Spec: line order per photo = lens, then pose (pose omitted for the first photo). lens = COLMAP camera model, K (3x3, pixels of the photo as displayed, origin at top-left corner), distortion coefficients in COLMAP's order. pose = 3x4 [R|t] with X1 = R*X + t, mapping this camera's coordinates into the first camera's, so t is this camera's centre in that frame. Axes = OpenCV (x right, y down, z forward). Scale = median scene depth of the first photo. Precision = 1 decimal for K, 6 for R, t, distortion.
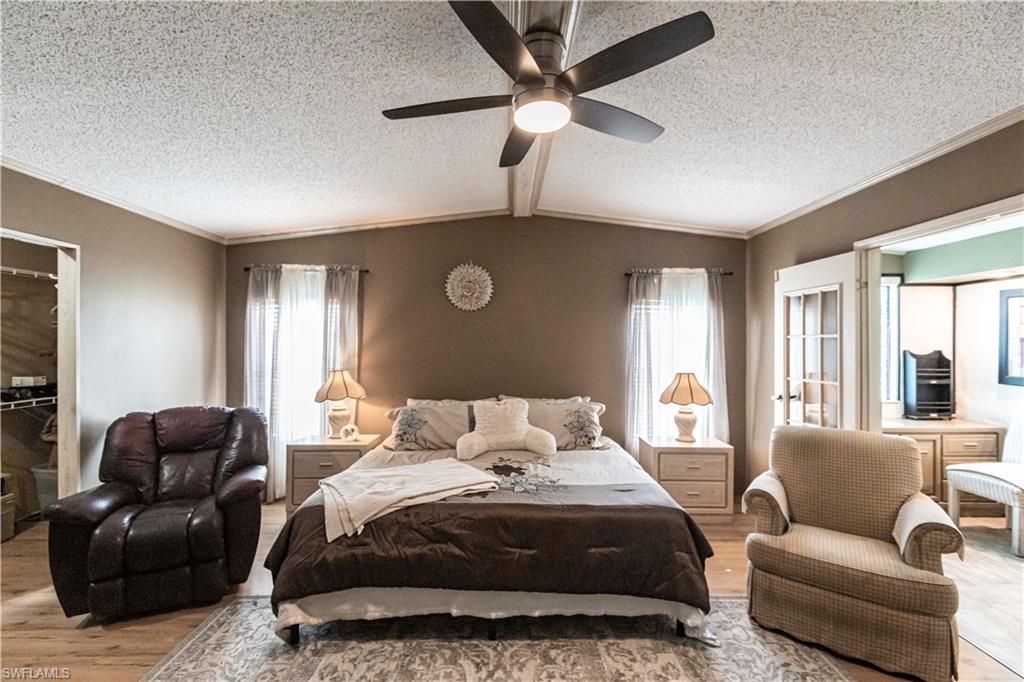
lens RADIAL K [[445.8, 0, 511.6], [0, 445.8, 341.7], [0, 0, 1]] dist [-0.001277, -0.000106]
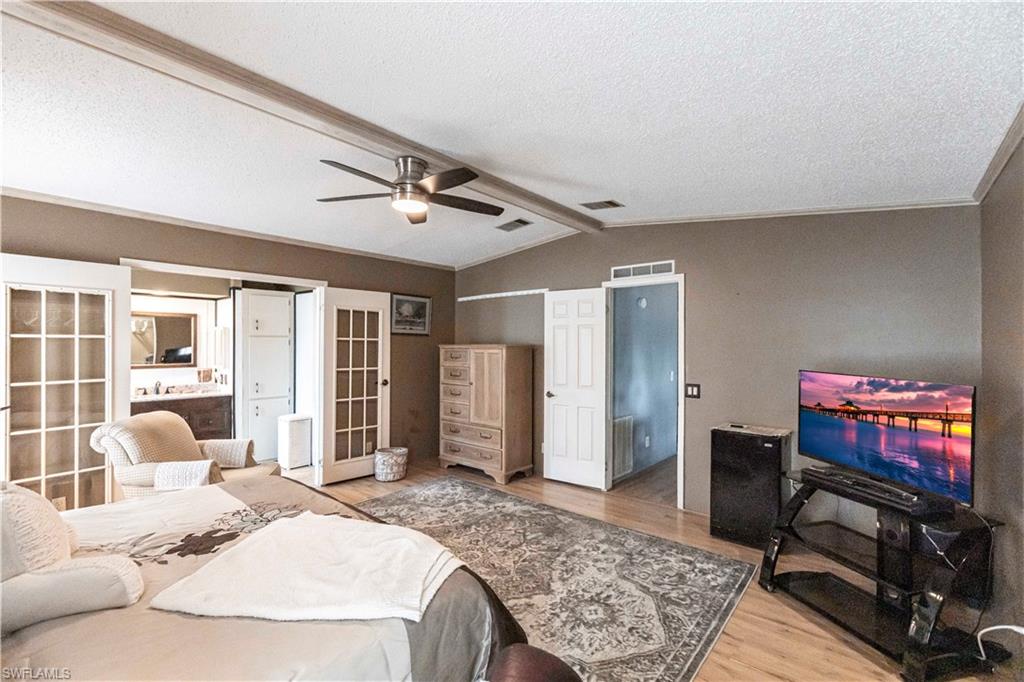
lens RADIAL K [[449.2, 0, 511.2], [0, 449.2, 341.7], [0, 0, 1]] dist [-0.001215, -0.000291]
pose [[-0.757077, -0.003498, 0.653317, -0.640865], [-0.009385, 0.999941, -0.005522, -0.003797], [-0.653258, -0.010312, -0.757065, 0.998234]]
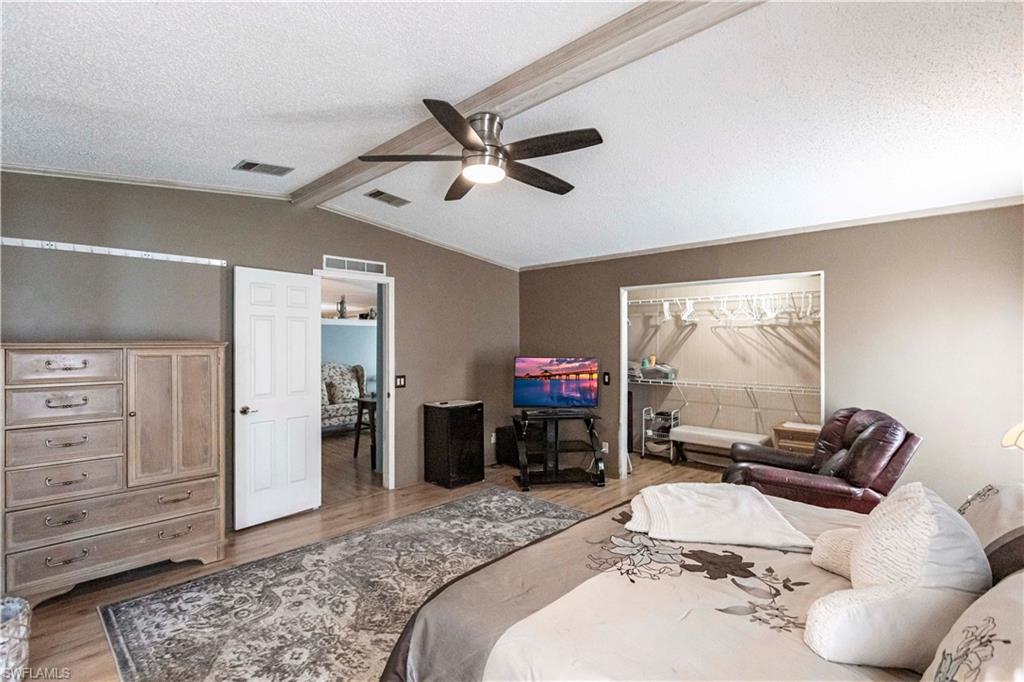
lens RADIAL K [[476.1, 0, 512.0], [0, 476.1, 341.0], [0, 0, 1]] dist [-0.004412, -0.000634]
pose [[-0.694187, -0.006832, -0.719763, 0.514231], [-0.002452, 0.999972, -0.007128, 0.001897], [0.719791, -0.003183, -0.694184, 1.024720]]
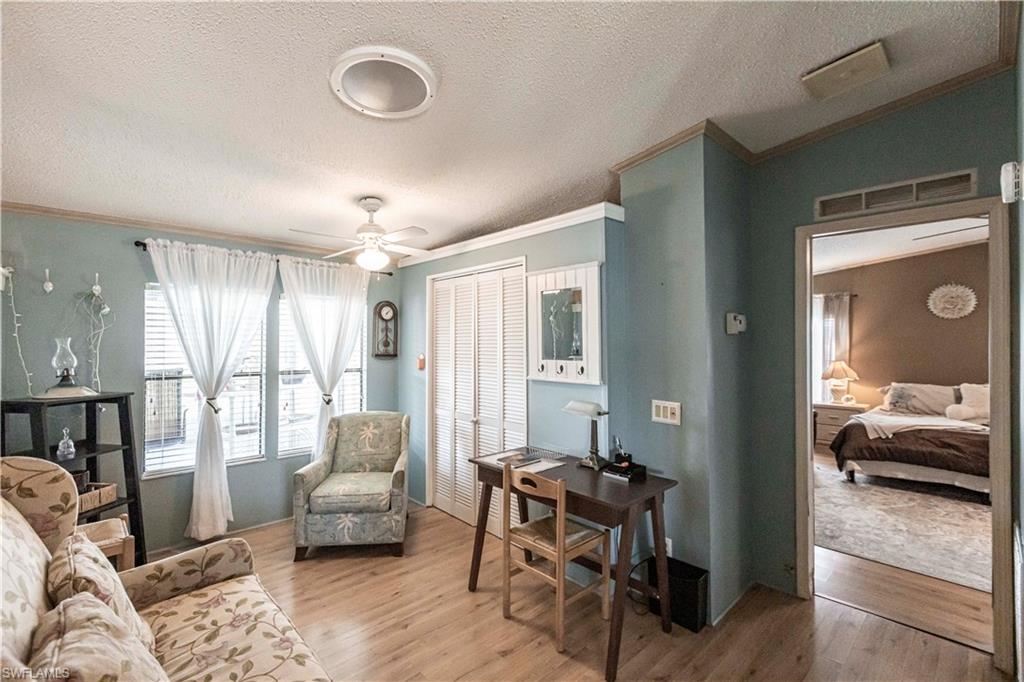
lens RADIAL K [[449.2, 0, 511.2], [0, 449.2, 341.7], [0, 0, 1]] dist [-0.001215, -0.000291]
pose [[0.678661, -0.007979, -0.734408, -0.005141], [0.004077, 0.999967, -0.007098, 0.003222], [0.734440, 0.001823, 0.678671, -1.024348]]
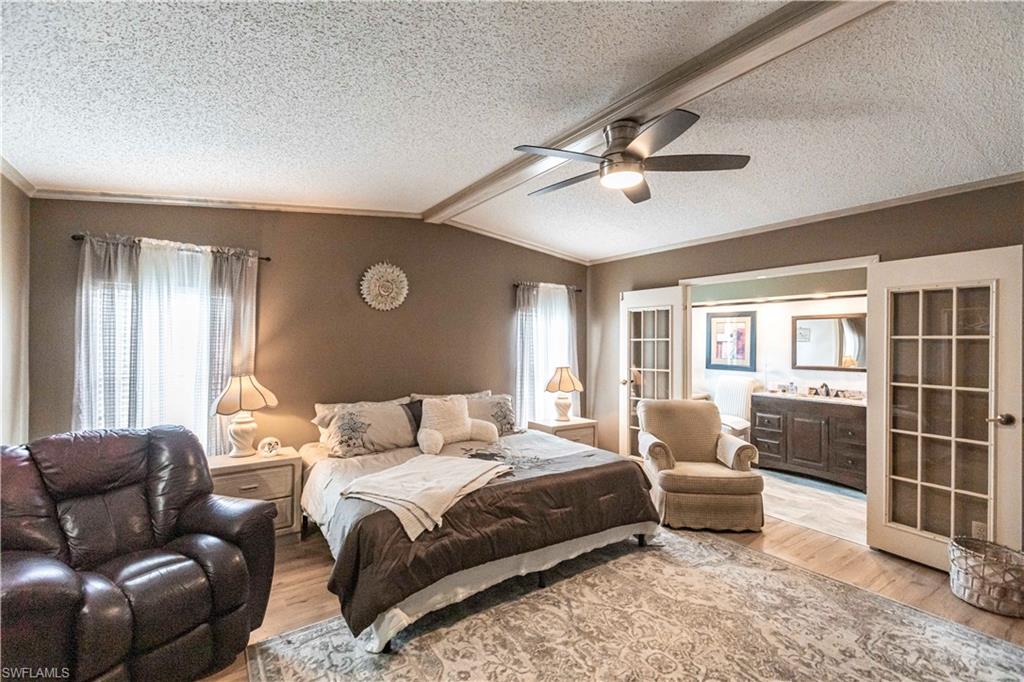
lens RADIAL K [[449.2, 0, 511.2], [0, 449.2, 341.7], [0, 0, 1]] dist [-0.001215, -0.000291]
pose [[0.825621, 0.006058, 0.564193, -0.497852], [-0.006170, 0.999980, -0.001708, -0.000192], [-0.564192, -0.002071, 0.825641, 0.023468]]
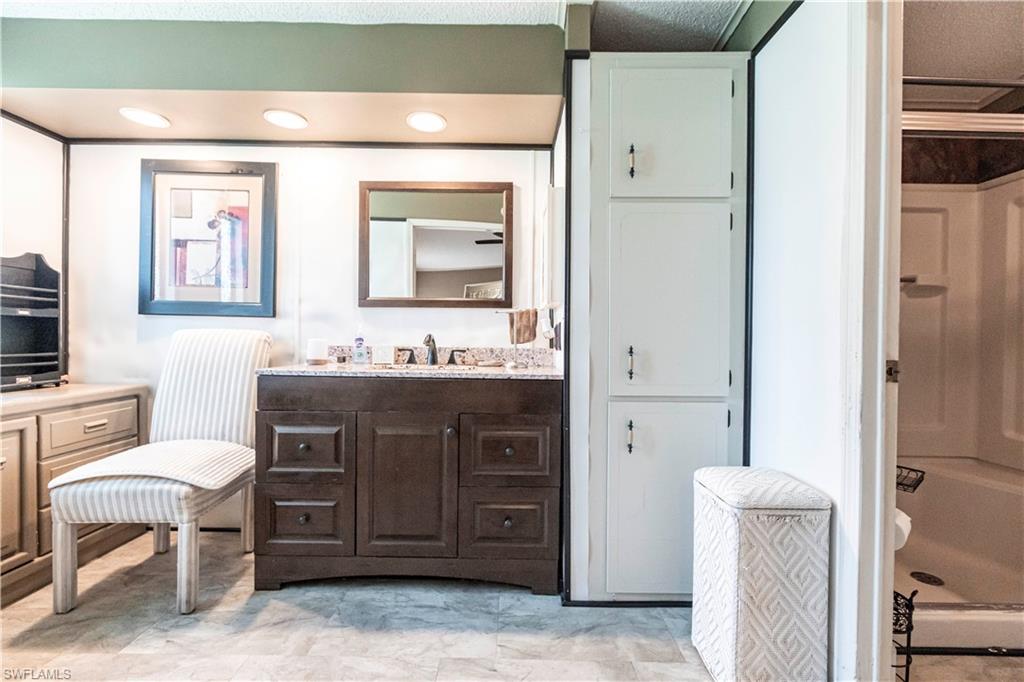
lens RADIAL K [[445.8, 0, 511.6], [0, 445.8, 341.7], [0, 0, 1]] dist [-0.001277, -0.000106]
pose [[0.002516, -0.012158, 0.999923, 0.529900], [-0.015256, 0.999809, 0.012195, 0.125727], [-0.999880, -0.015286, 0.002330, 0.532735]]
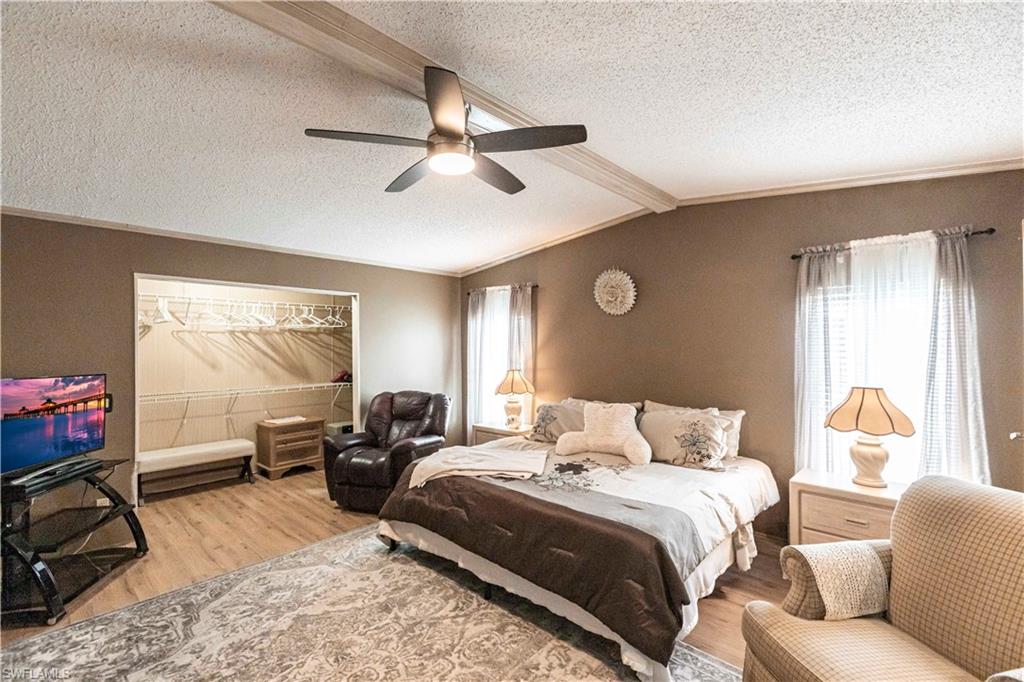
lens RADIAL K [[449.2, 0, 511.2], [0, 449.2, 341.7], [0, 0, 1]] dist [-0.001215, -0.000291]
pose [[0.725704, -0.014678, -0.687851, 0.513678], [0.011898, 0.999891, -0.008784, -0.003130], [0.687904, -0.001810, 0.725799, 0.110035]]
